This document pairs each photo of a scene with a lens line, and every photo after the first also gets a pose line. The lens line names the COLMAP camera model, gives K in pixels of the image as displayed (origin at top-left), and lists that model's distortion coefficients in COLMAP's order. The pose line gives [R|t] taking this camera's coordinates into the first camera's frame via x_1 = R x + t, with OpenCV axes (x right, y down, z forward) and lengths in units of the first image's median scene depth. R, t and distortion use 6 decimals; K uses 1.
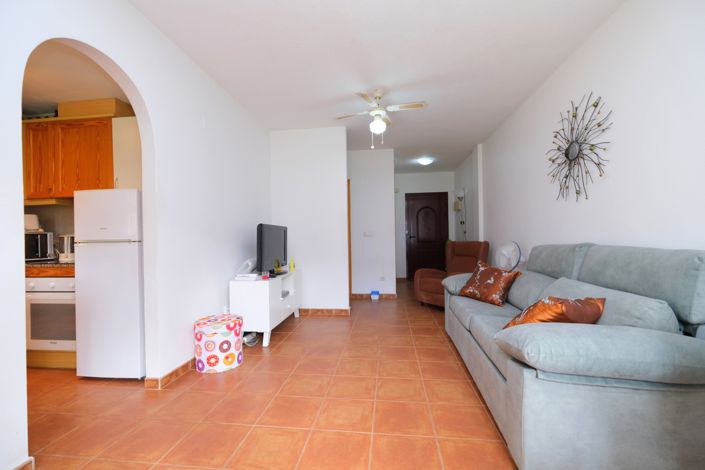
lens RADIAL K [[307.7, 0, 354.4], [0, 307.7, 238.0], [0, 0, 1]] dist [-0.000791, -0.000237]
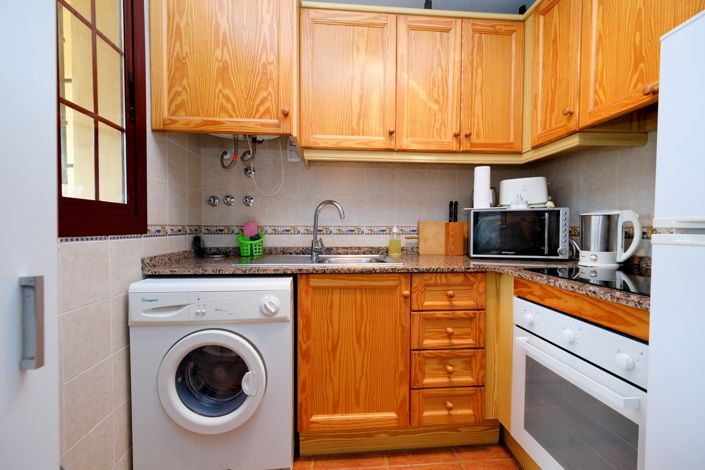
lens RADIAL K [[307.7, 0, 350.0], [0, 307.7, 234.9], [0, 0, 1]] dist [-0.000791, -0.000237]
pose [[0.204170, 0.044532, -0.977922, -0.574157], [-0.010316, 0.999007, 0.043338, 0.009249], [0.978881, 0.001240, 0.204427, 0.558775]]
